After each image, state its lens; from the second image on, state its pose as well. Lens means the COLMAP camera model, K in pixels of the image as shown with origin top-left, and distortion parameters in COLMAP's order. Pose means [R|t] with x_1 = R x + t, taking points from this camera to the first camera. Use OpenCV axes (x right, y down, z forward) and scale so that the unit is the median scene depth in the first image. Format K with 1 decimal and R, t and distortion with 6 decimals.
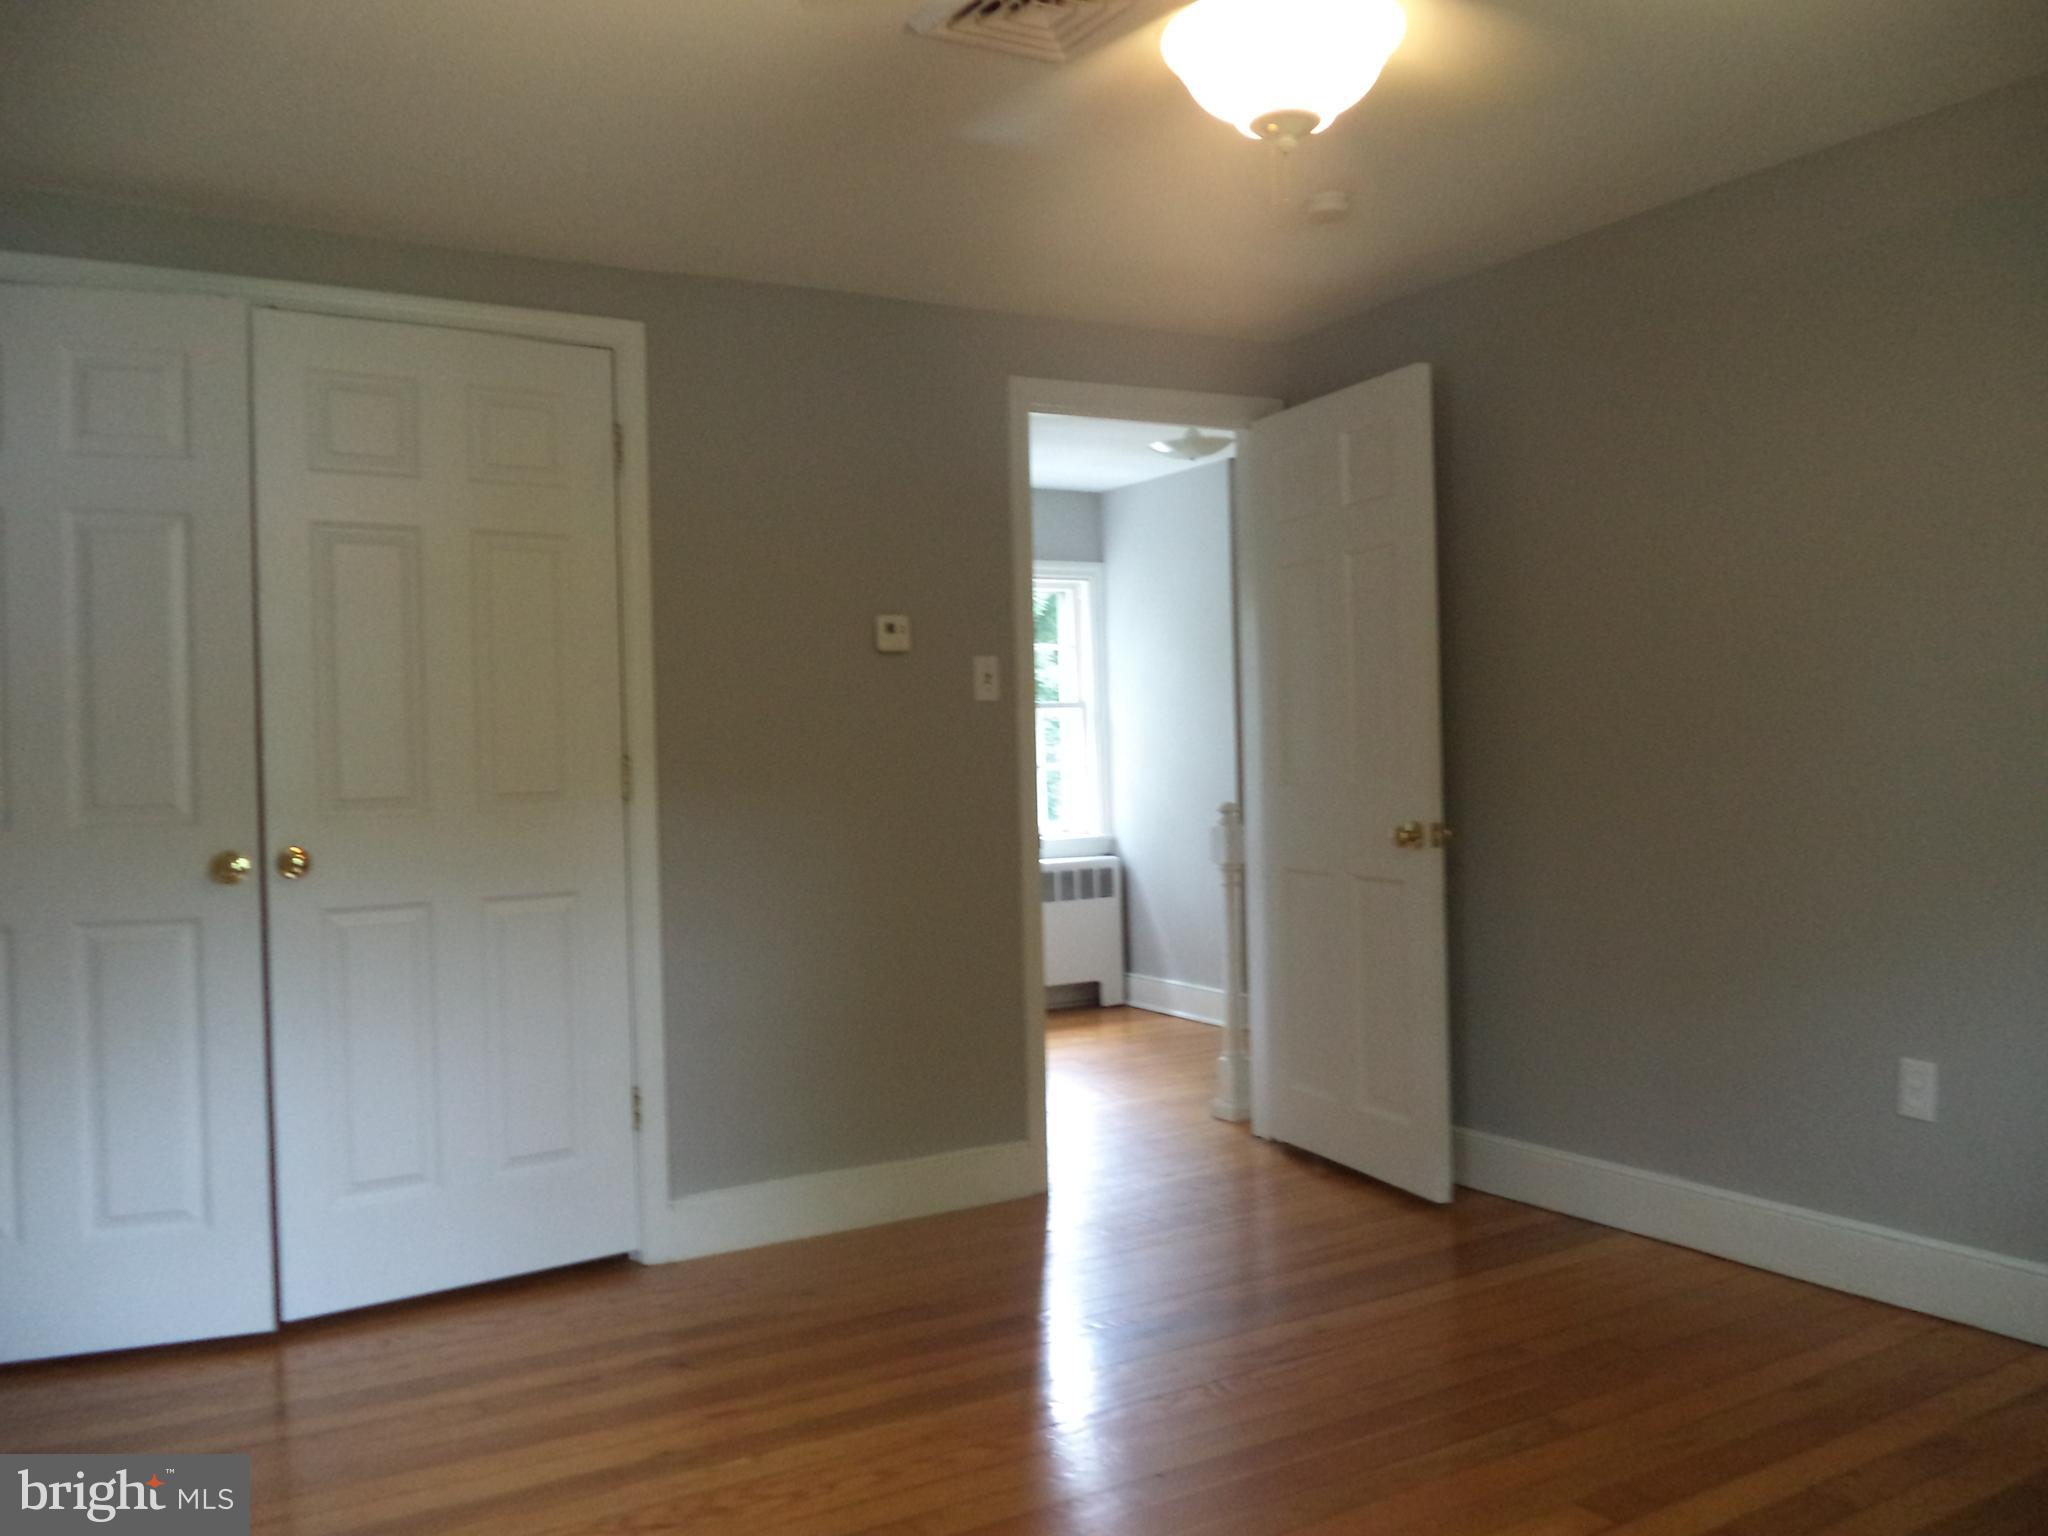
lens RADIAL K [[1665.1, 0, 1024.0], [0, 1665.1, 768.0], [0, 0, 1]] dist [-0.035202, -0.005970]
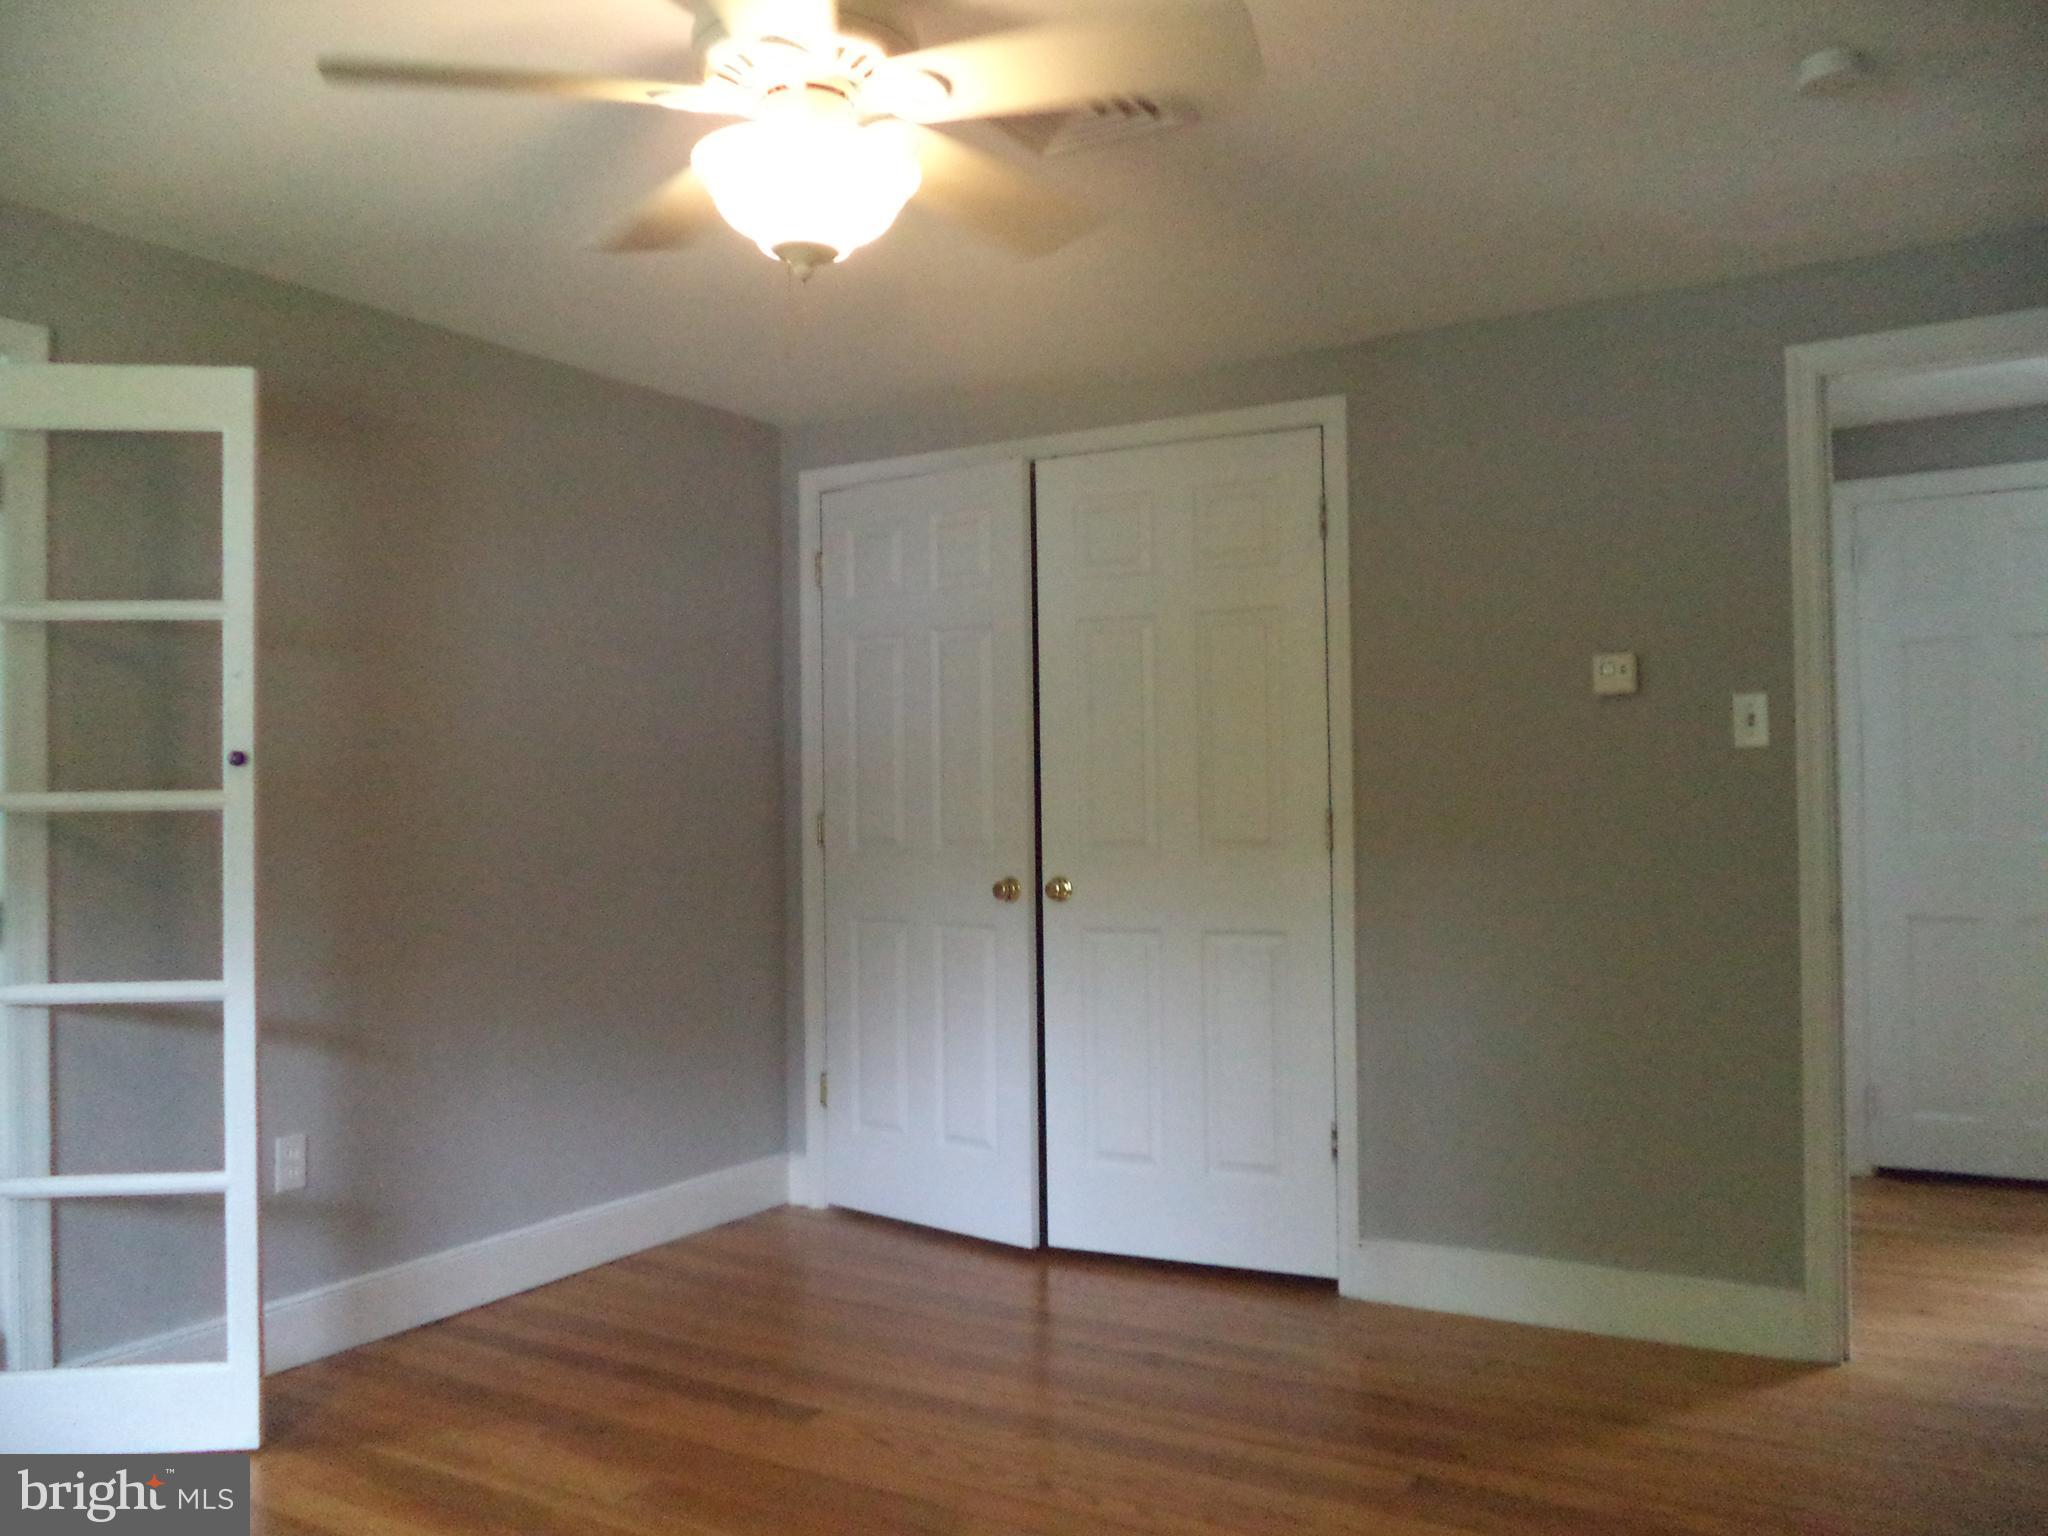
lens RADIAL K [[1651.7, 0, 1030.0], [0, 1651.7, 777.1], [0, 0, 1]] dist [-0.038491, -0.004033]
pose [[0.456354, 0.002308, -0.889795, 0.608761], [-0.009200, 0.999955, -0.002125, -0.023341], [0.889751, 0.009156, 0.456355, 0.352903]]
